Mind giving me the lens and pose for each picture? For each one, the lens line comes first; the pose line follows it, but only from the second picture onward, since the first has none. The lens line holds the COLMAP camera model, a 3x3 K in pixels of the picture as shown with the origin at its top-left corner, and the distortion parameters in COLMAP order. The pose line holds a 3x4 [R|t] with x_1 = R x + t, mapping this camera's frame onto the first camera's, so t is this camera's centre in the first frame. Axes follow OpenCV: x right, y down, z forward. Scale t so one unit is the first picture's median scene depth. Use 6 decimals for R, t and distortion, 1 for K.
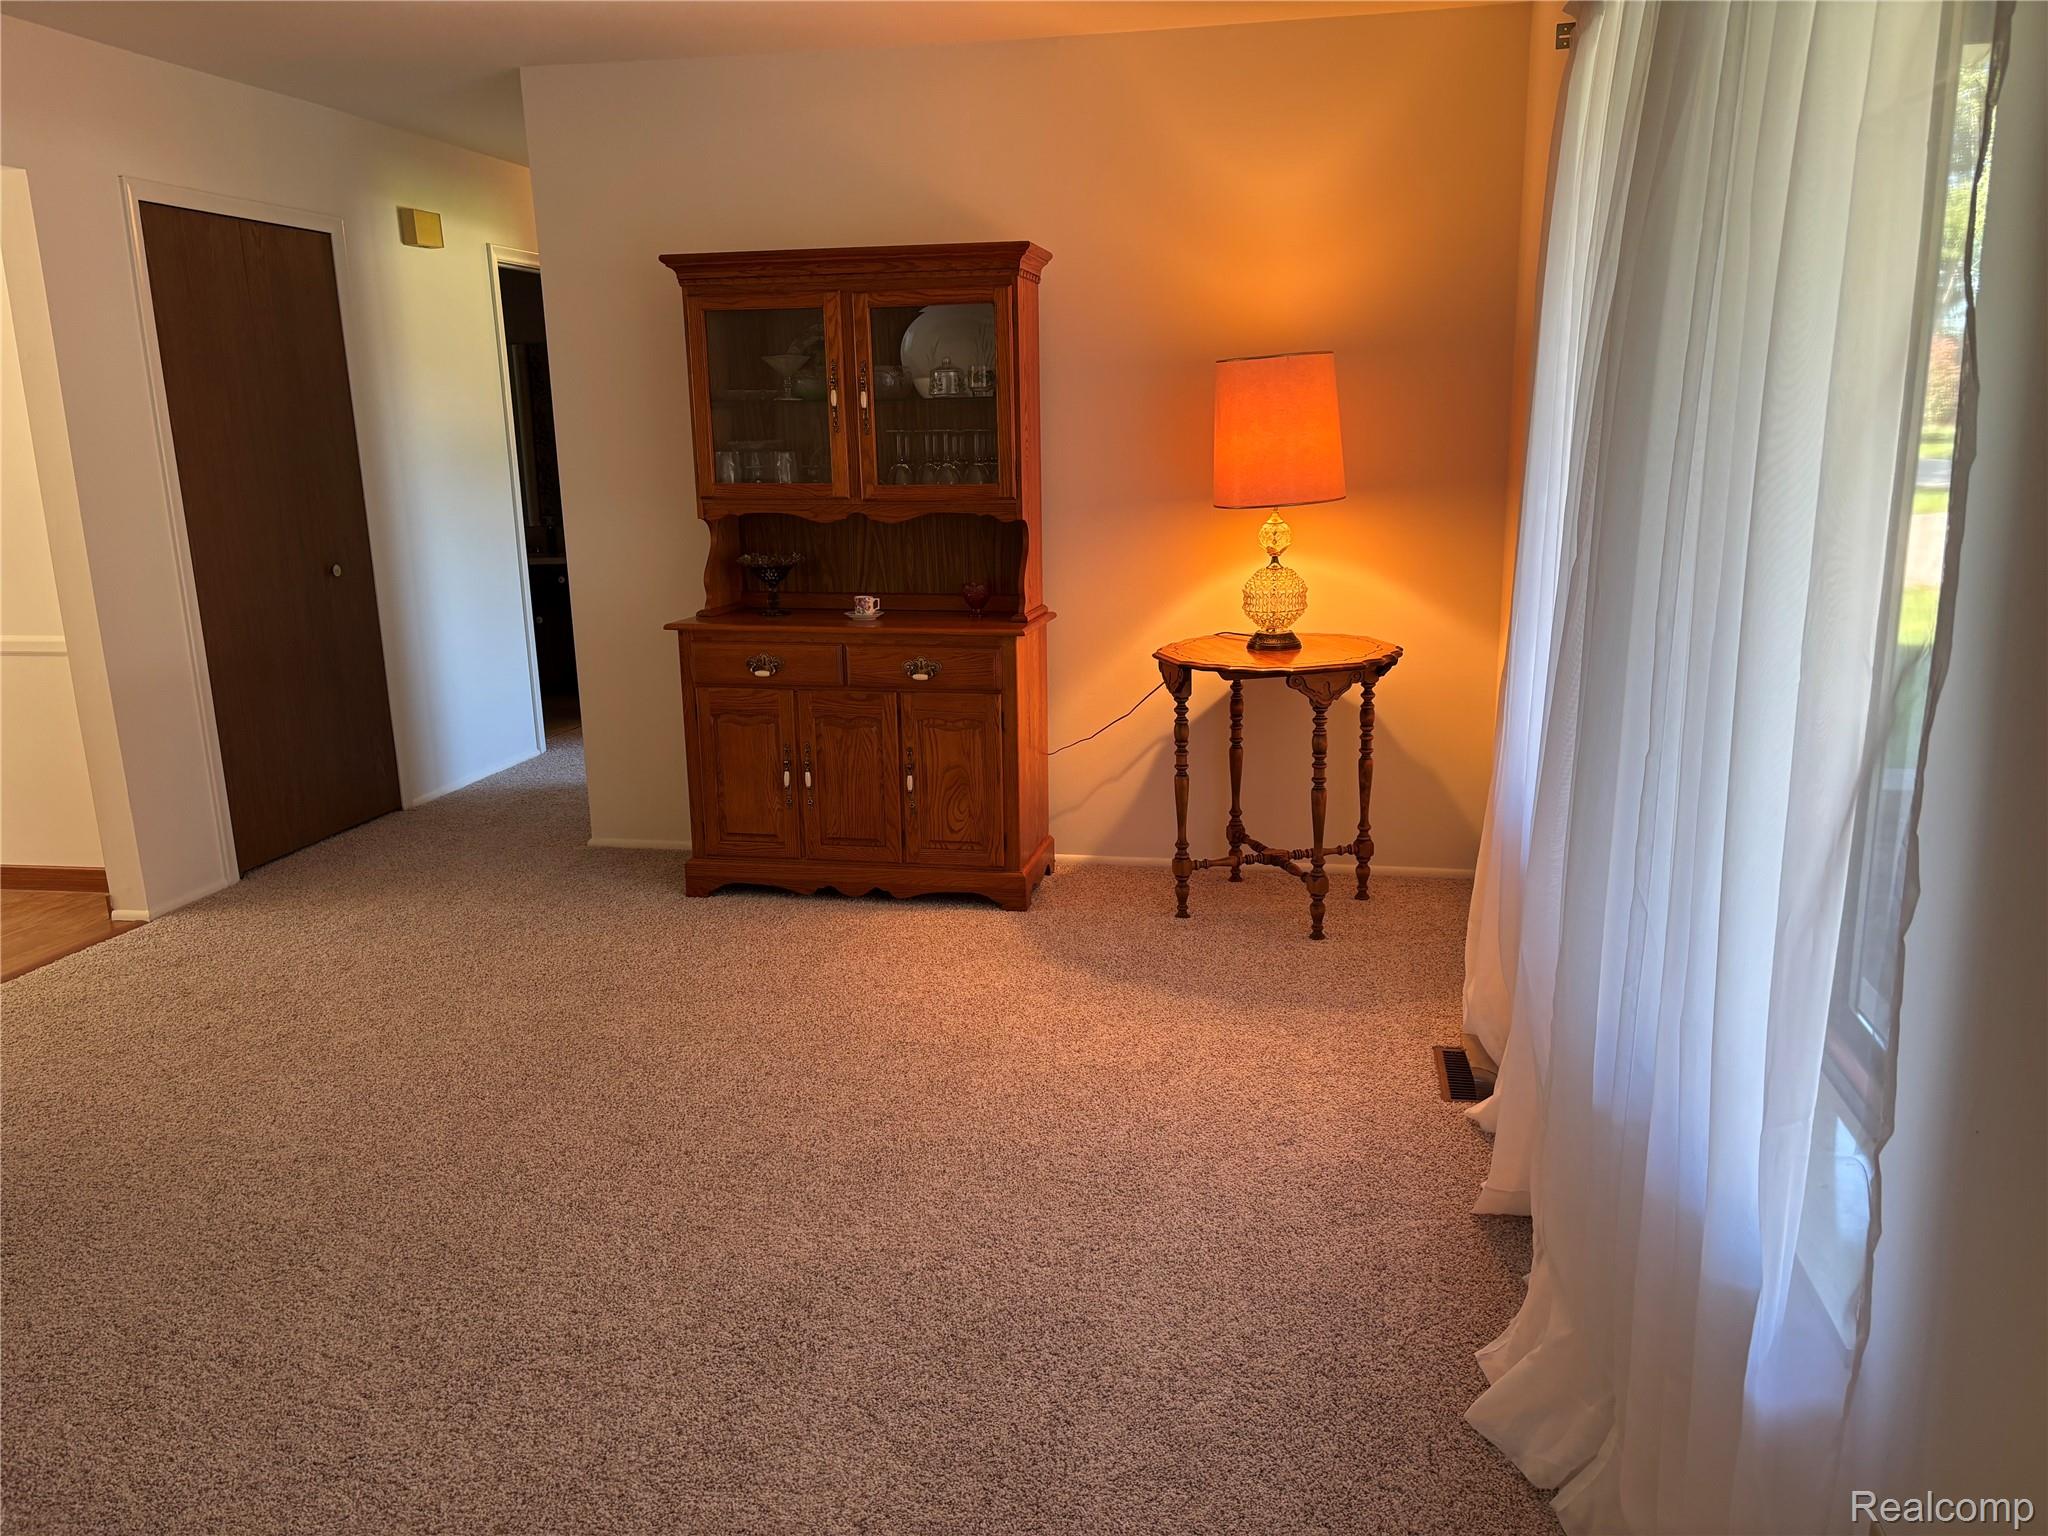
lens RADIAL K [[1509.2, 0, 1031.9], [0, 1509.2, 799.4], [0, 0, 1]] dist [0.028254, -0.028668]
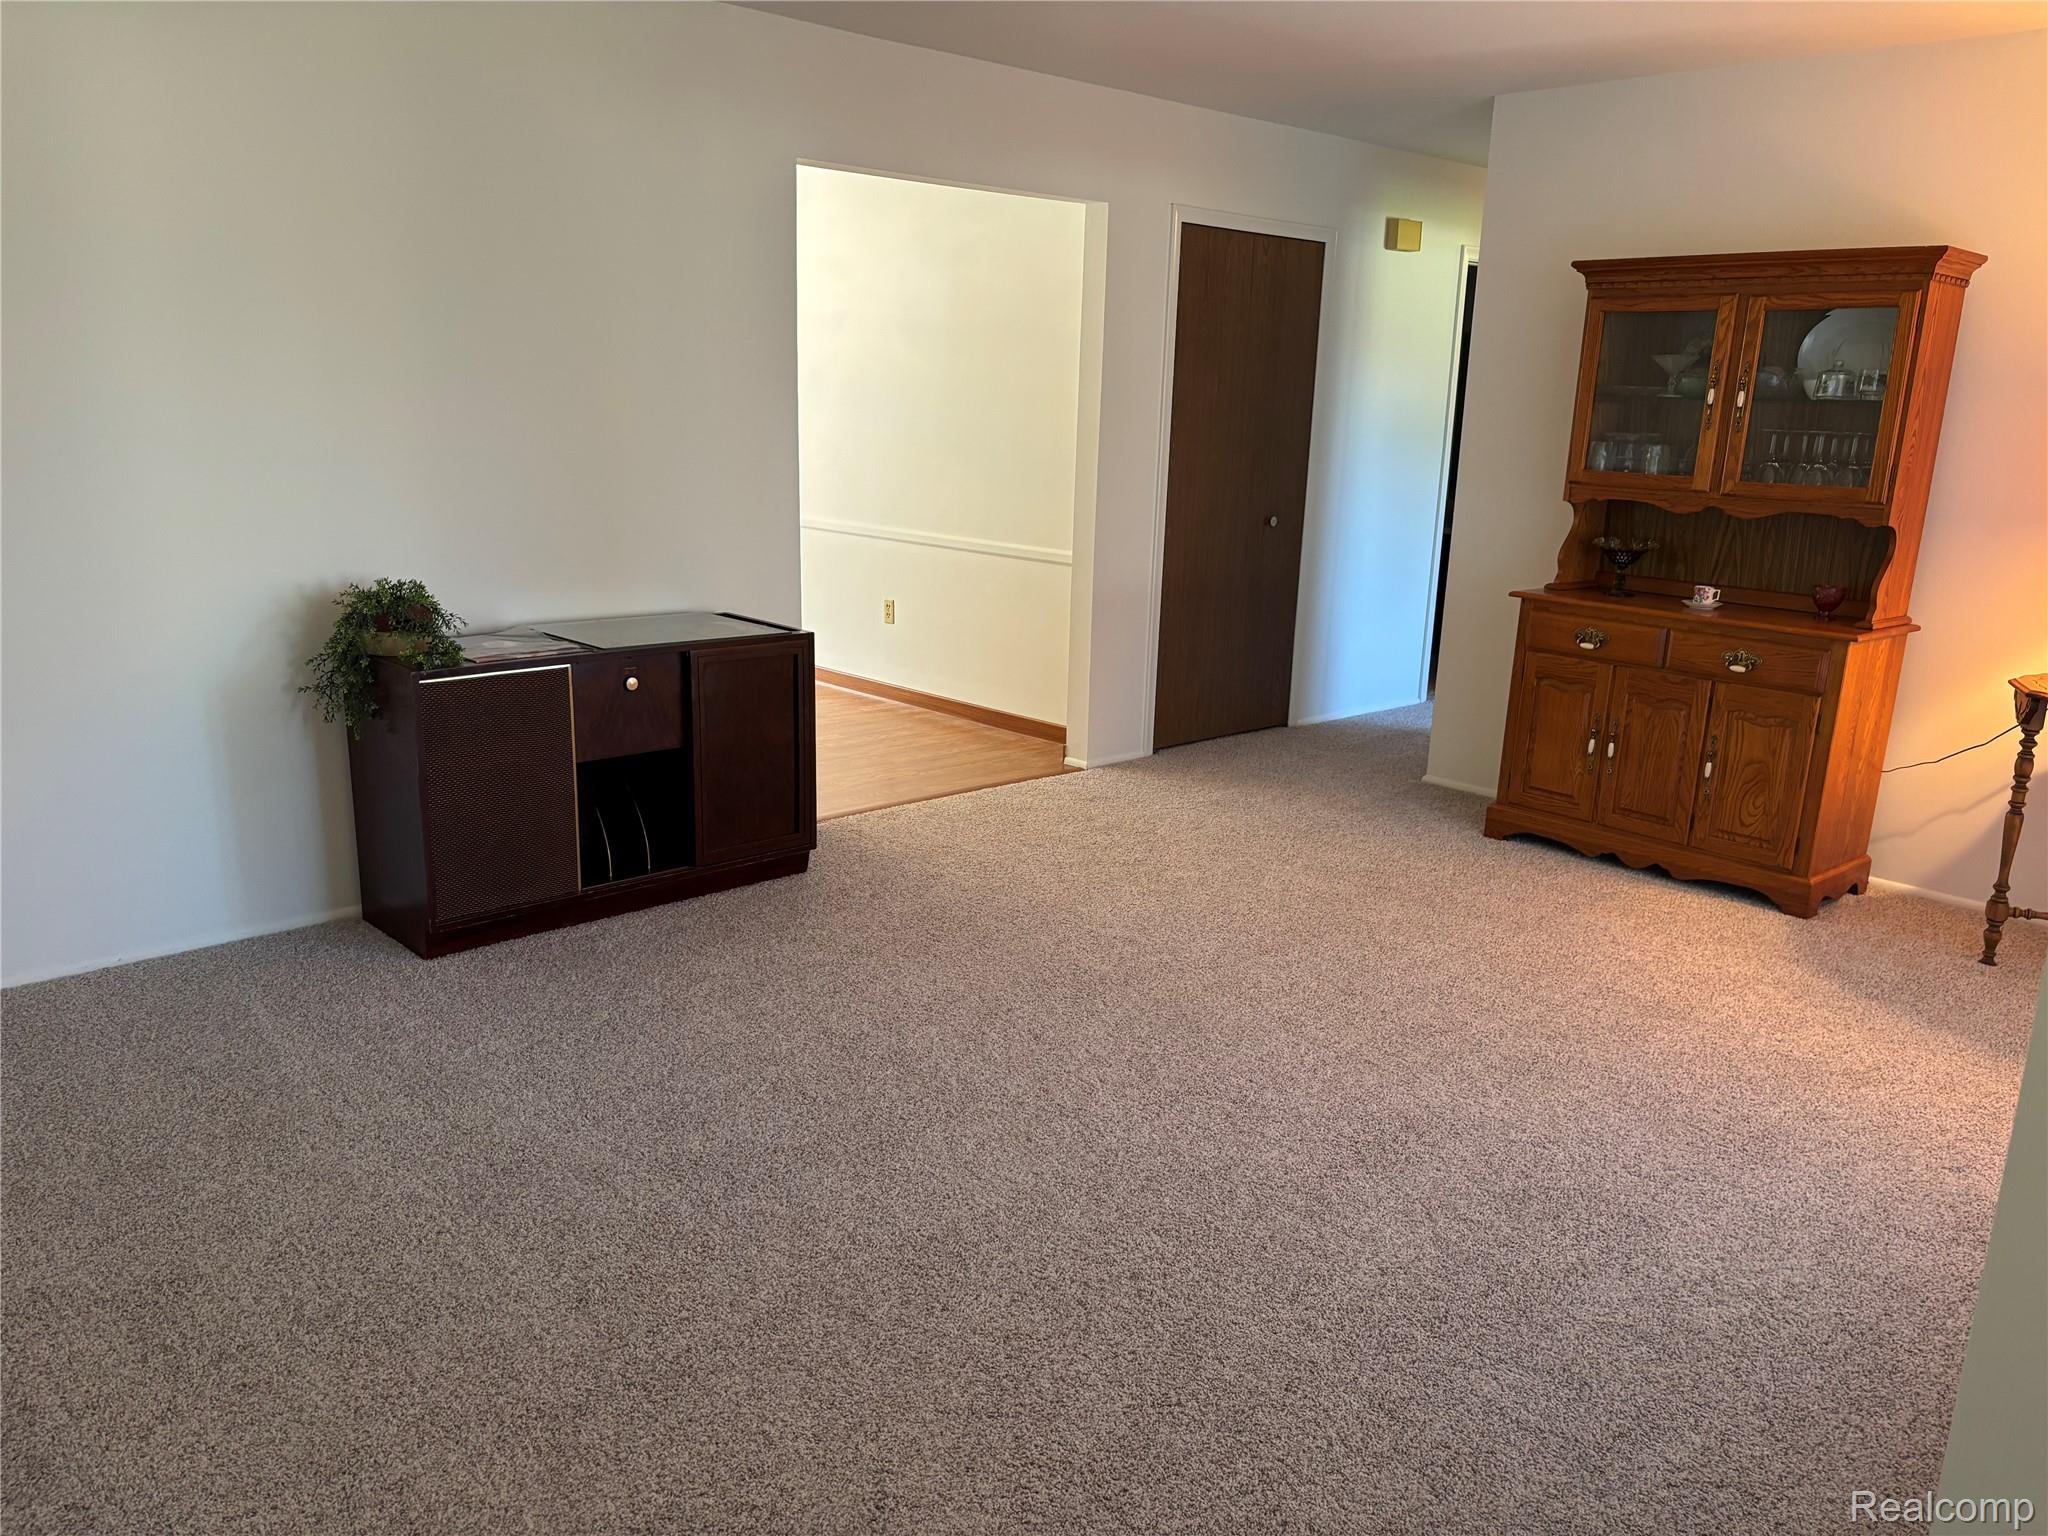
lens RADIAL K [[1545.9, 0, 1023.5], [0, 1545.9, 775.1], [0, 0, 1]] dist [0.066063, -0.070447]
pose [[0.798133, 0.185935, -0.573072, 0.155732], [-0.190968, 0.980214, 0.052067, 0.026329], [0.571415, 0.067883, 0.817849, -0.138754]]
